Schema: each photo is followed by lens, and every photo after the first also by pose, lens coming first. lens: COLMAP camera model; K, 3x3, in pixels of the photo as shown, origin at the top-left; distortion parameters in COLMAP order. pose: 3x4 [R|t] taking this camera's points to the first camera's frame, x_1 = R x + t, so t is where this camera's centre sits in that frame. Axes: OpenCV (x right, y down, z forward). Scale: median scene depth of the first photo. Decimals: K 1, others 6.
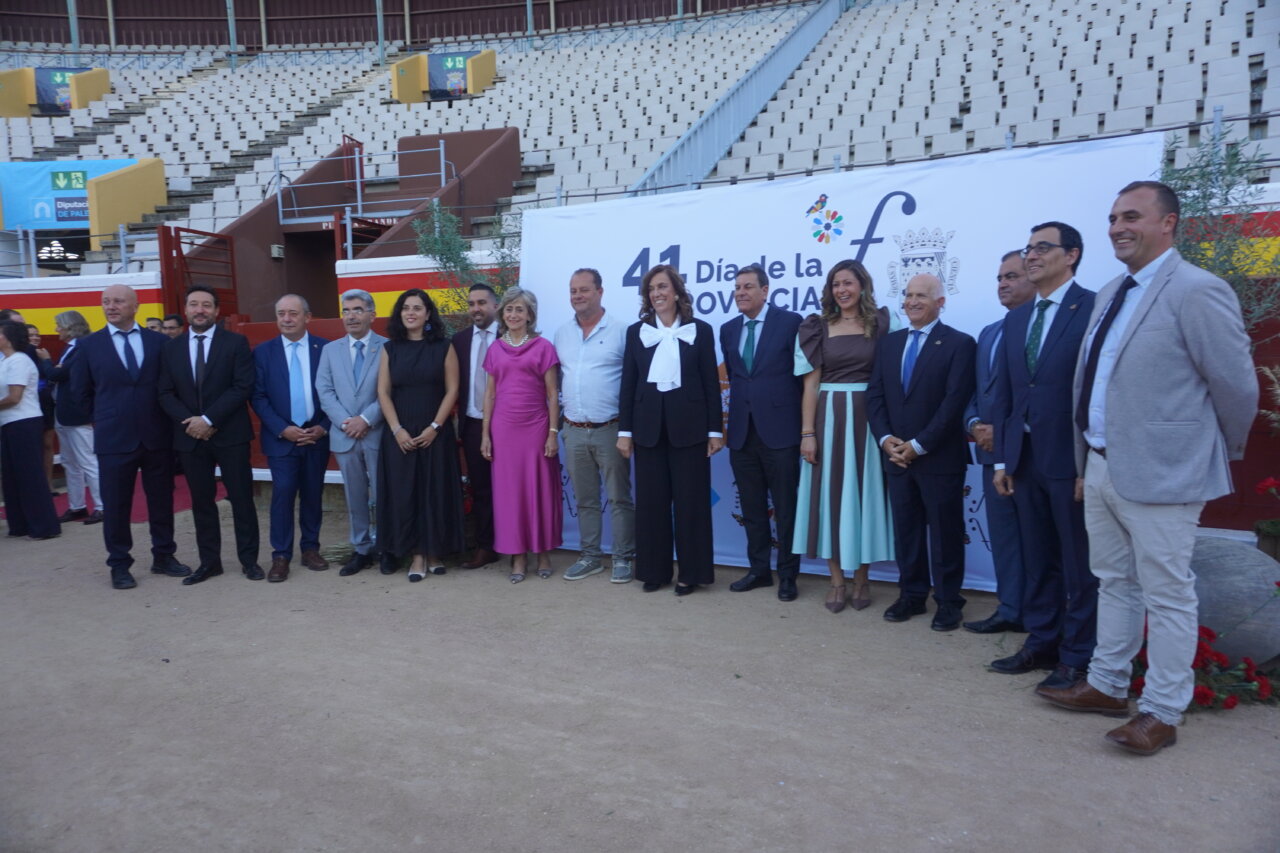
lens RADIAL K [[876.5, 0, 617.7], [0, 876.5, 422.7], [0, 0, 1]] dist [-0.045270, 0.047607]
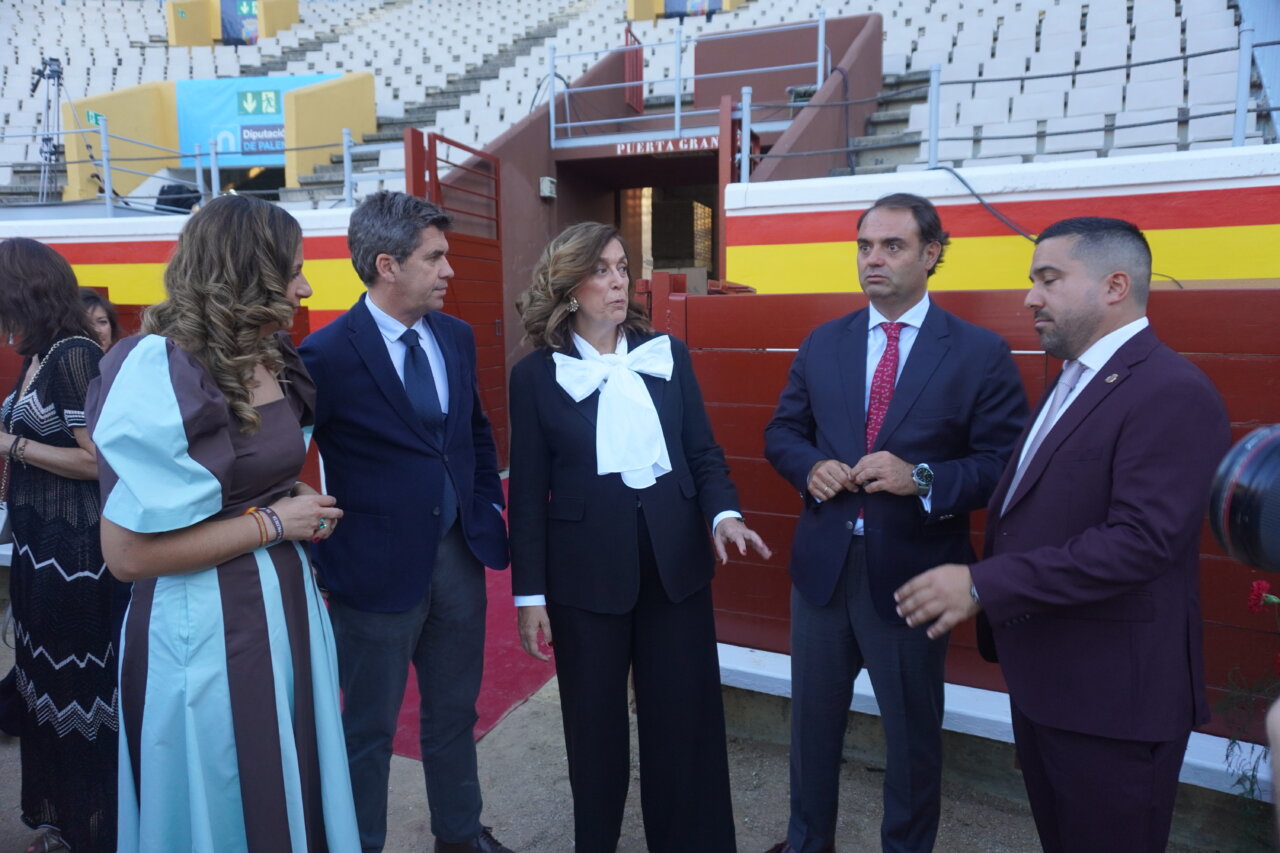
lens RADIAL K [[876.5, 0, 617.7], [0, 876.5, 422.7], [0, 0, 1]] dist [-0.045270, 0.047607]
pose [[0.987815, 0.044868, -0.149024, -0.203908], [-0.040922, 0.998729, 0.029439, -0.032876], [0.150156, -0.022982, 0.988395, 0.299213]]
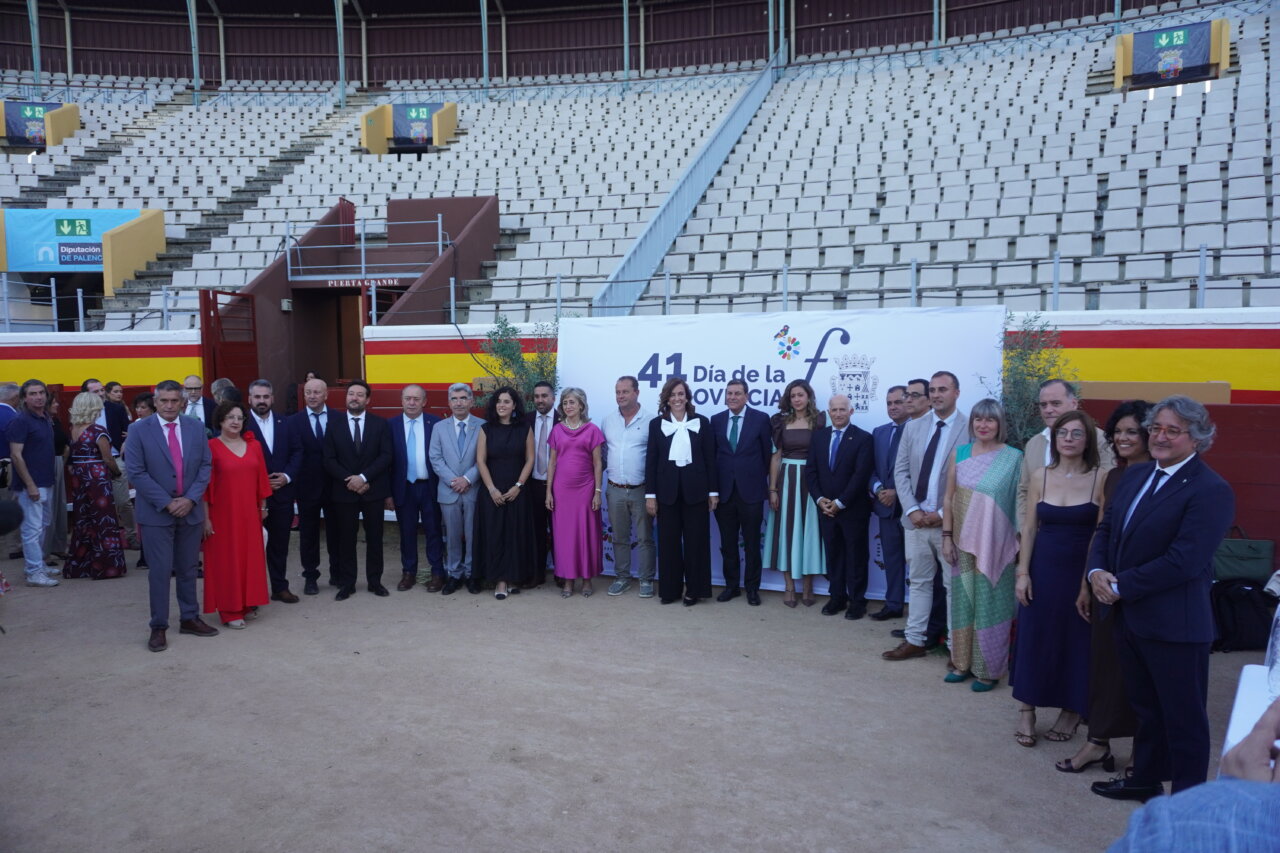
lens RADIAL K [[876.5, 0, 617.7], [0, 876.5, 422.7], [0, 0, 1]] dist [-0.045270, 0.047607]
pose [[0.996037, 0.010263, 0.088346, -0.056259], [-0.008652, 0.999789, -0.018605, -0.024714], [-0.088519, 0.017767, 0.995916, -0.137722]]
